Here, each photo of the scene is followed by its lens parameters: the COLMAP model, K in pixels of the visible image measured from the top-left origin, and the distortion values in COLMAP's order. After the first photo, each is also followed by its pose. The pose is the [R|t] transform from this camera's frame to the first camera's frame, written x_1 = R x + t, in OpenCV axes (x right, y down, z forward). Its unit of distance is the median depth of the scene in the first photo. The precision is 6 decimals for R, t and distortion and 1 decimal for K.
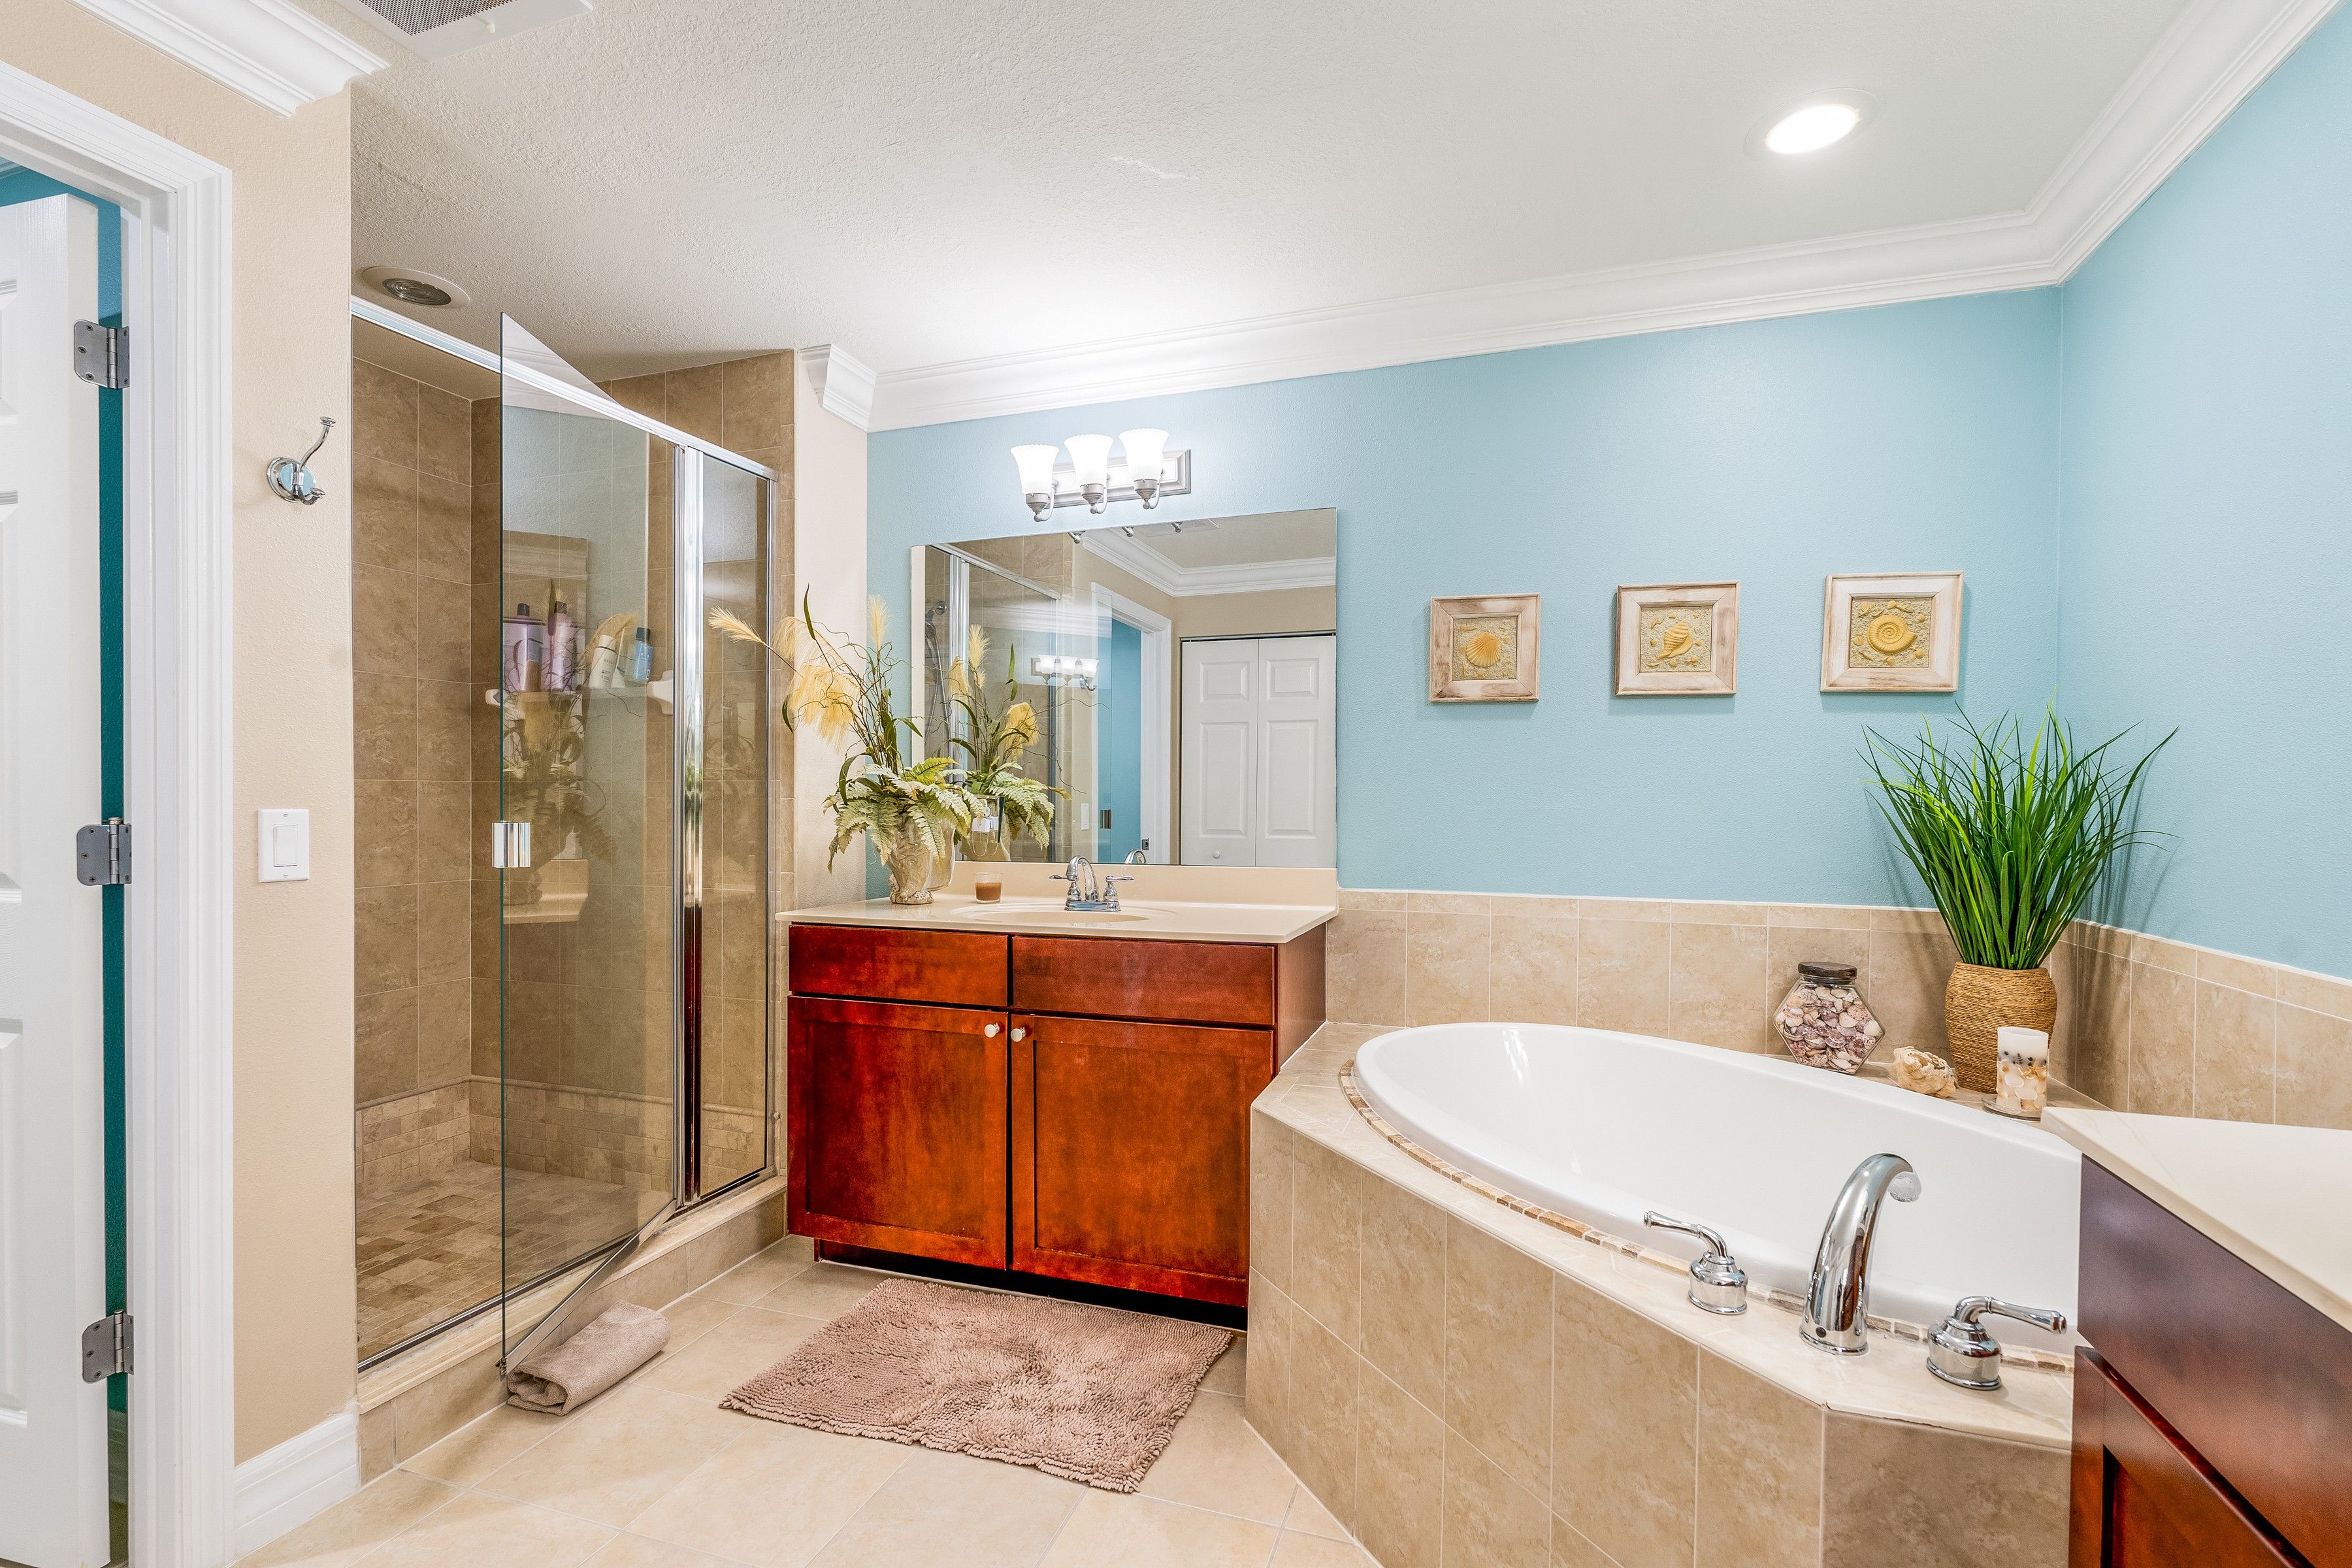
lens RADIAL K [[1034.5, 0, 1180.0], [0, 1034.5, 795.0], [0, 0, 1]] dist [-0.020392, 0.000170]
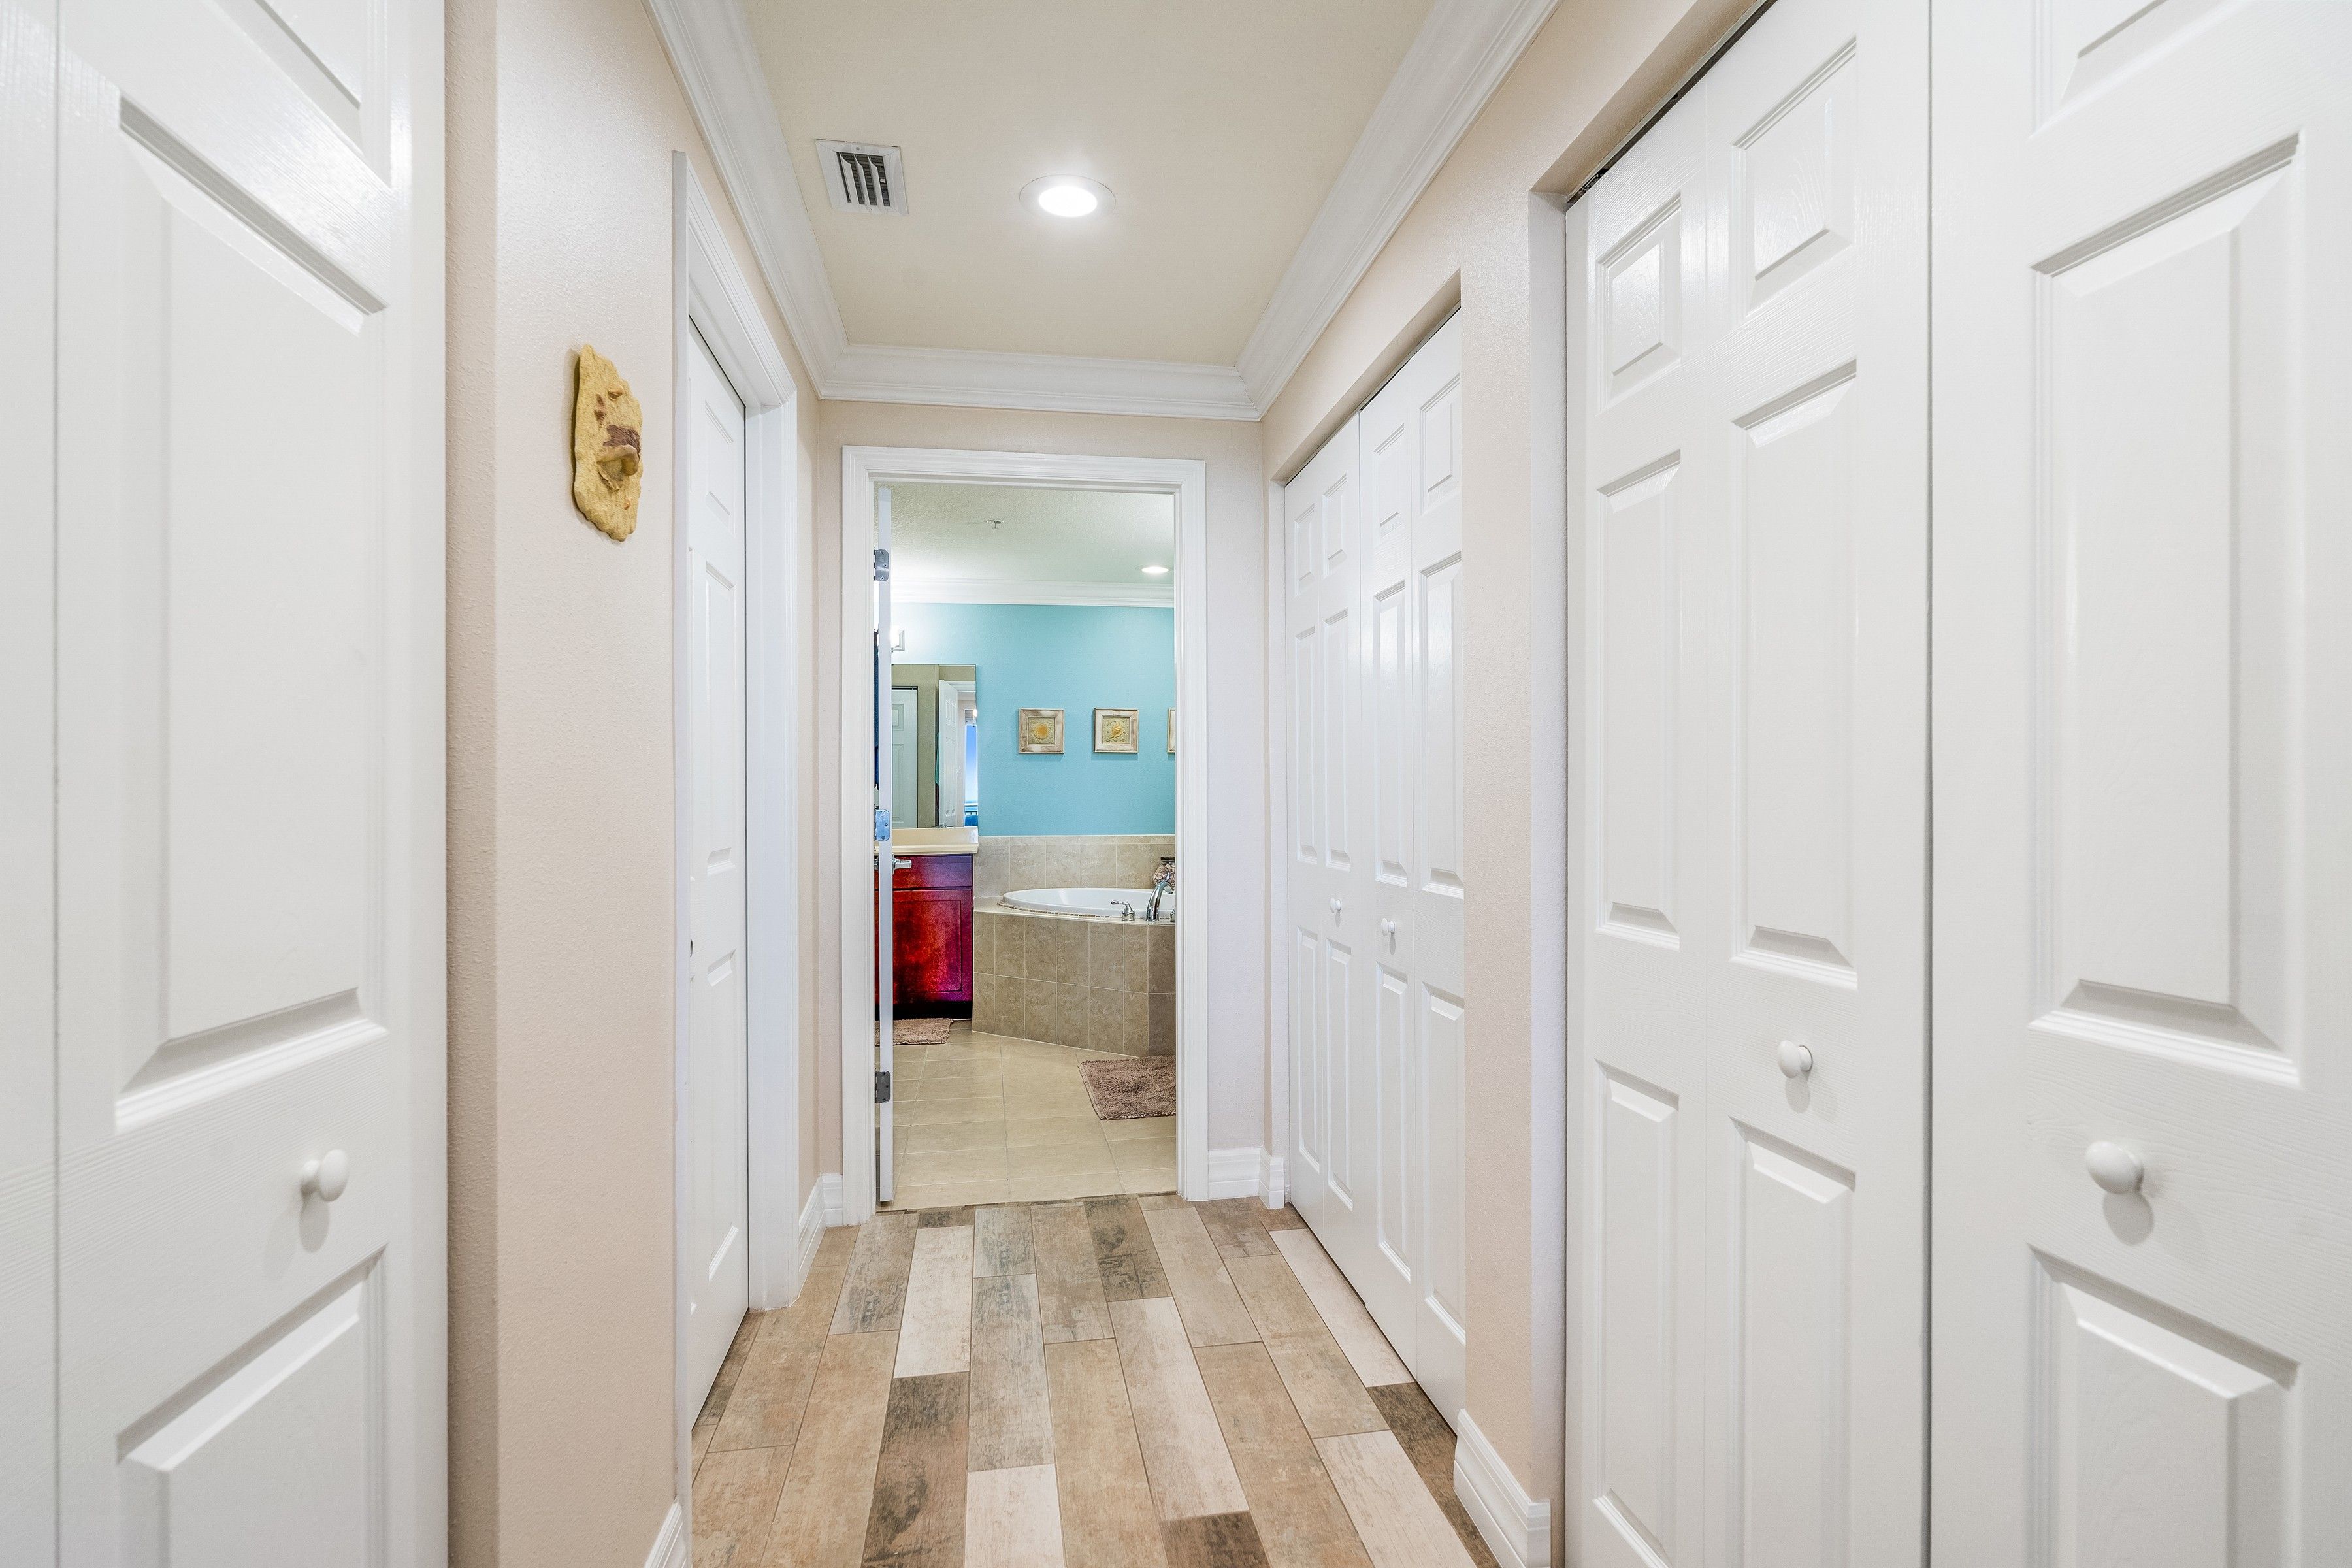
lens RADIAL K [[1182.1, 0, 1176.0], [0, 1182.1, 784.0], [0, 0, 1]] dist [0.000015, -0.000012]
pose [[0.878994, -0.010104, 0.476726, -0.774750], [0.012686, 0.999917, -0.002198, -0.012777], [-0.476664, 0.007980, 0.879049, -1.622452]]
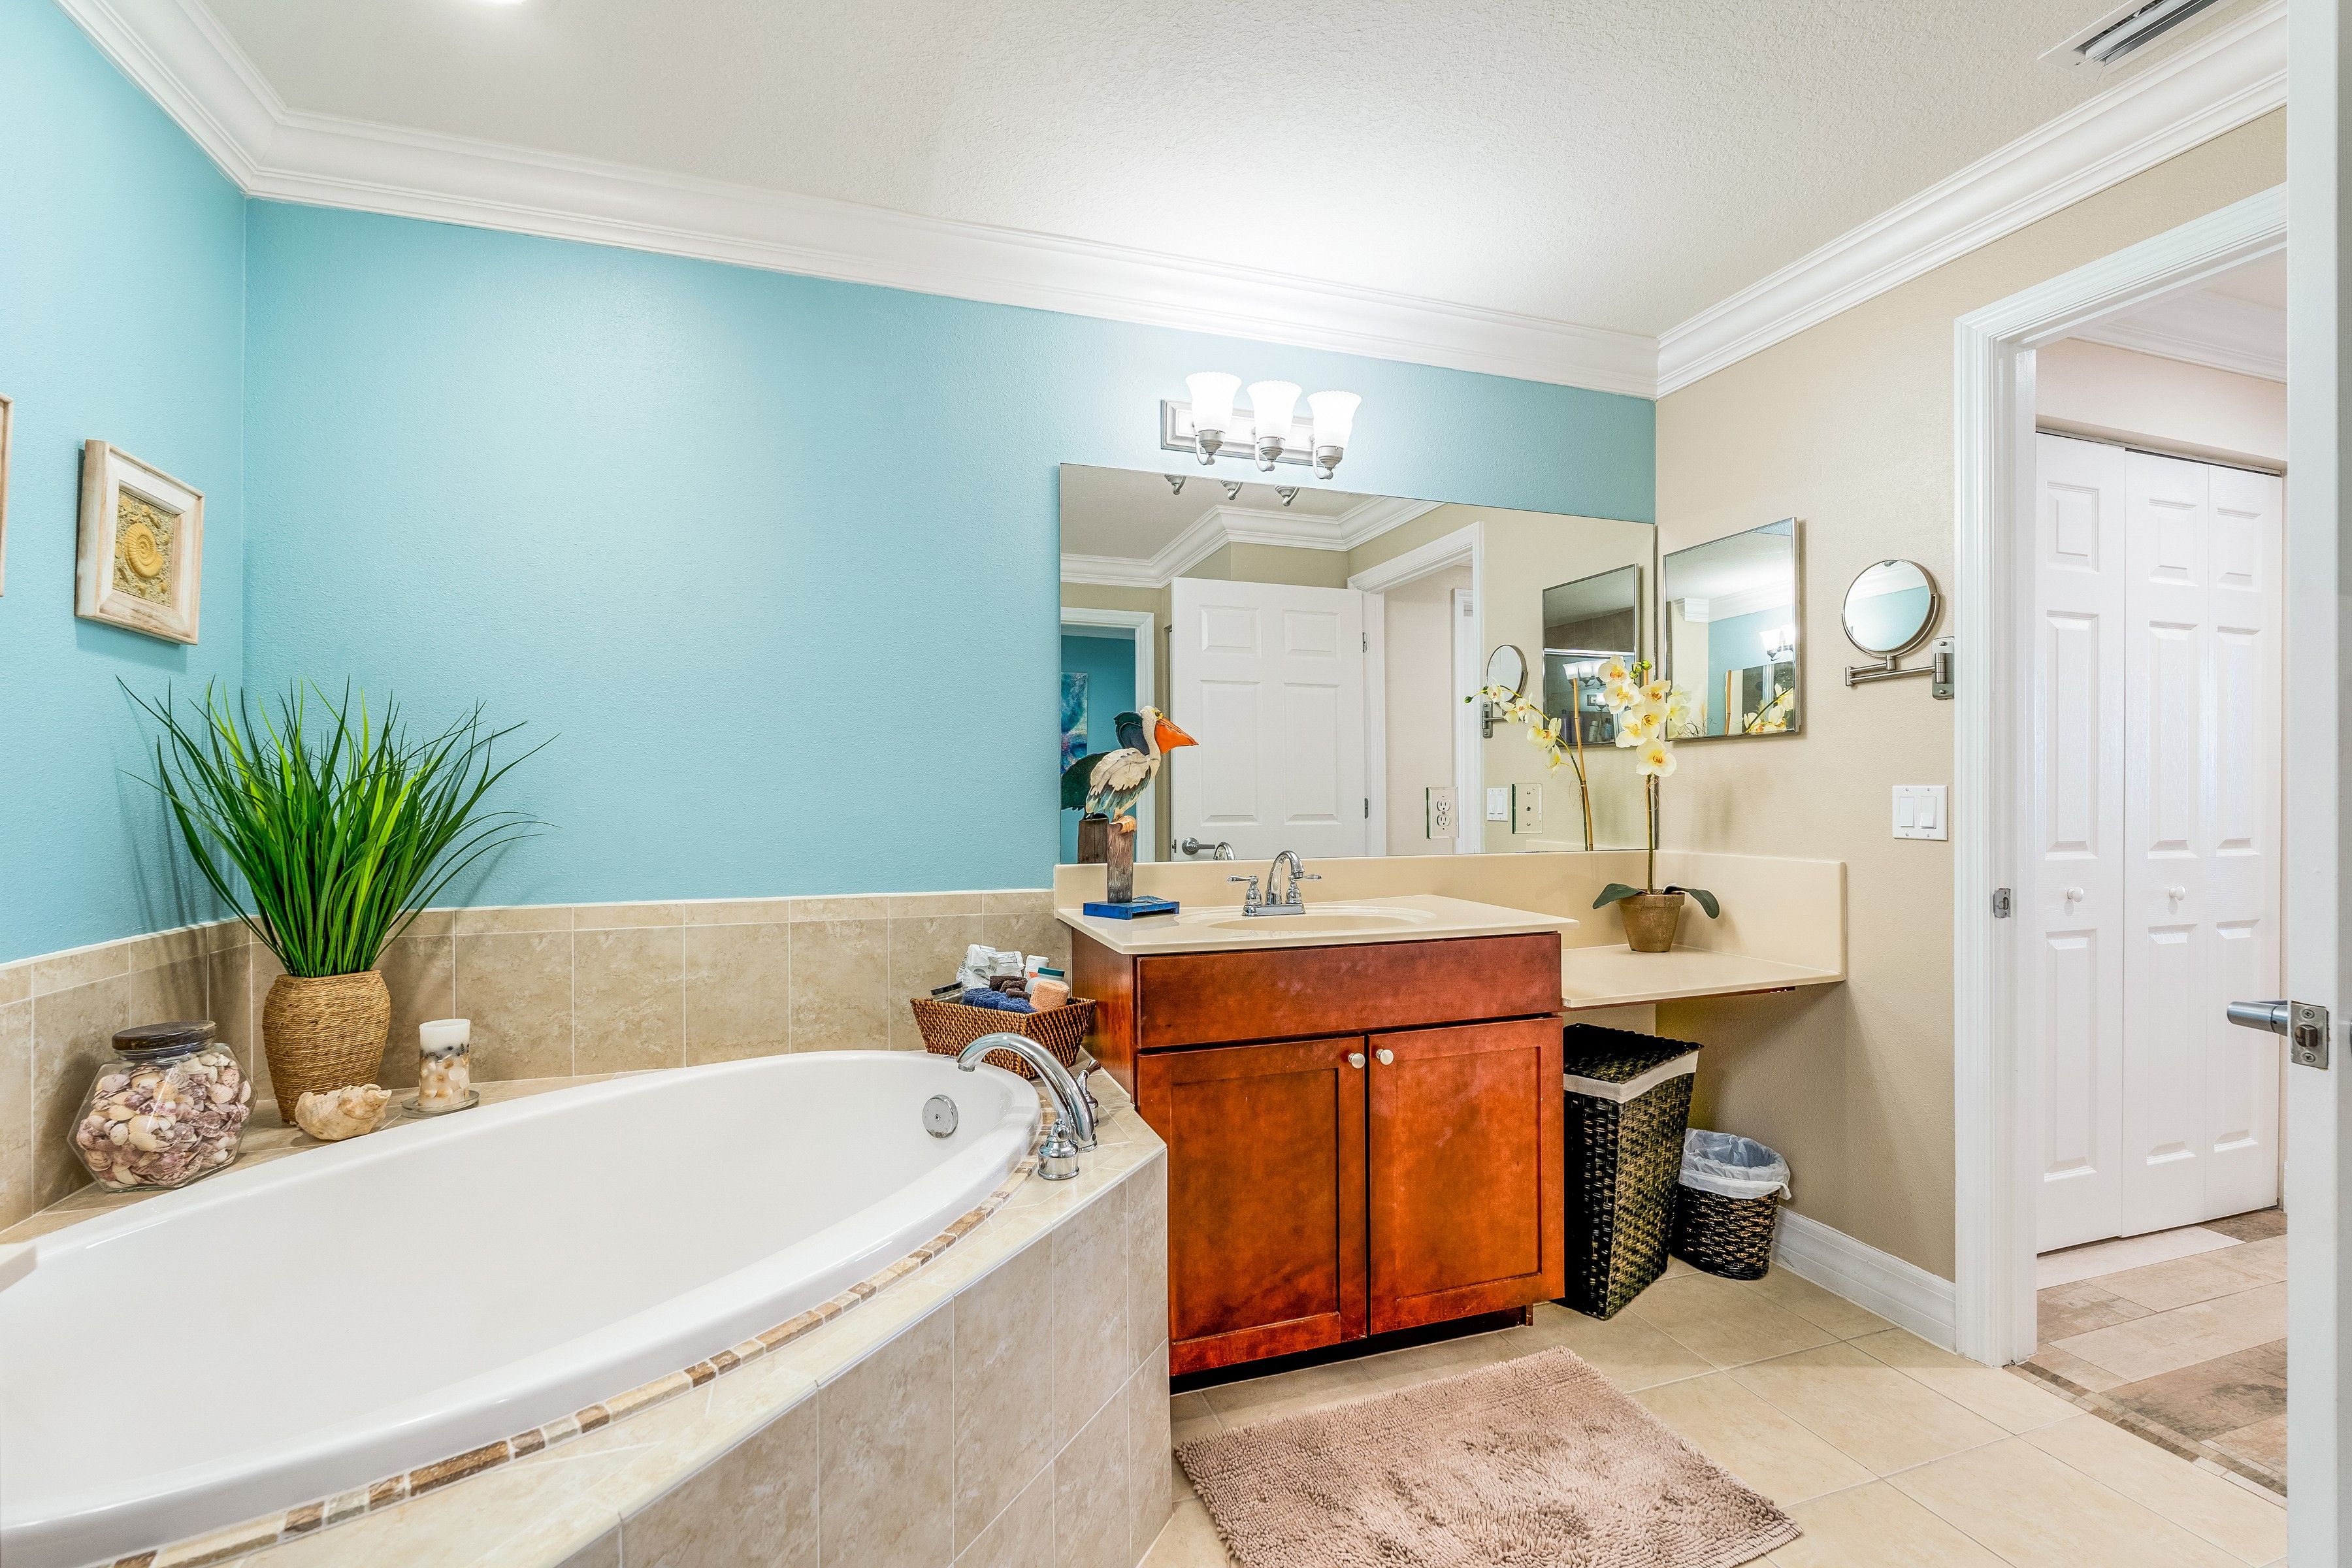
lens RADIAL K [[1034.5, 0, 1180.0], [0, 1034.5, 795.0], [0, 0, 1]] dist [-0.020392, 0.000170]
pose [[-0.612451, -0.005798, 0.790487, -0.294632], [0.002614, 0.999953, 0.009360, 0.006842], [-0.790504, 0.007799, -0.612407, 0.839902]]
